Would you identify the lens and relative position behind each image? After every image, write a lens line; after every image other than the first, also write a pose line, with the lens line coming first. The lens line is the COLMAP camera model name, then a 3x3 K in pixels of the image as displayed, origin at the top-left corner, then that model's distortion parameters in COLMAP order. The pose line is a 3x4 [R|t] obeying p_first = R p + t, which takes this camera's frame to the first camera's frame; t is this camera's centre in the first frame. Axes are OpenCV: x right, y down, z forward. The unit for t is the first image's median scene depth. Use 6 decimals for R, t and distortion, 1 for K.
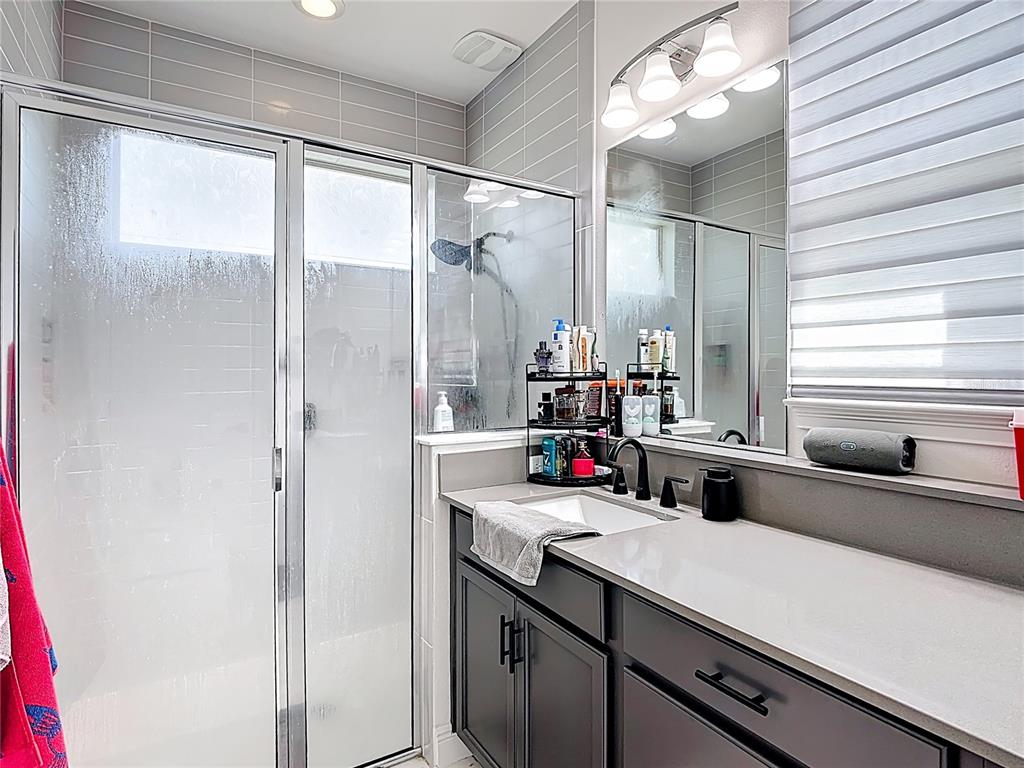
lens RADIAL K [[553.4, 0, 510.4], [0, 553.4, 374.3], [0, 0, 1]] dist [-0.004326, -0.008433]
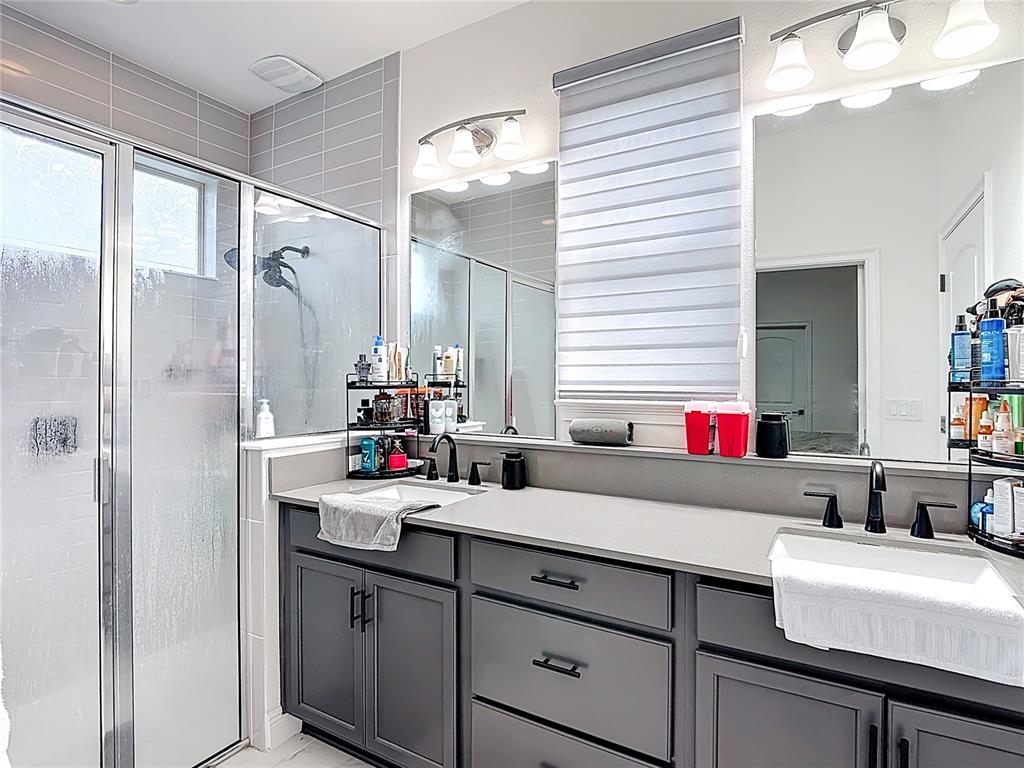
lens RADIAL K [[553.4, 0, 510.2], [0, 553.4, 388.3], [0, 0, 1]] dist [-0.004326, -0.008433]
pose [[0.880812, -0.004383, 0.473445, -0.237411], [0.000963, 0.999972, 0.007465, 0.002581], [-0.473465, -0.006120, 0.880792, -0.171489]]
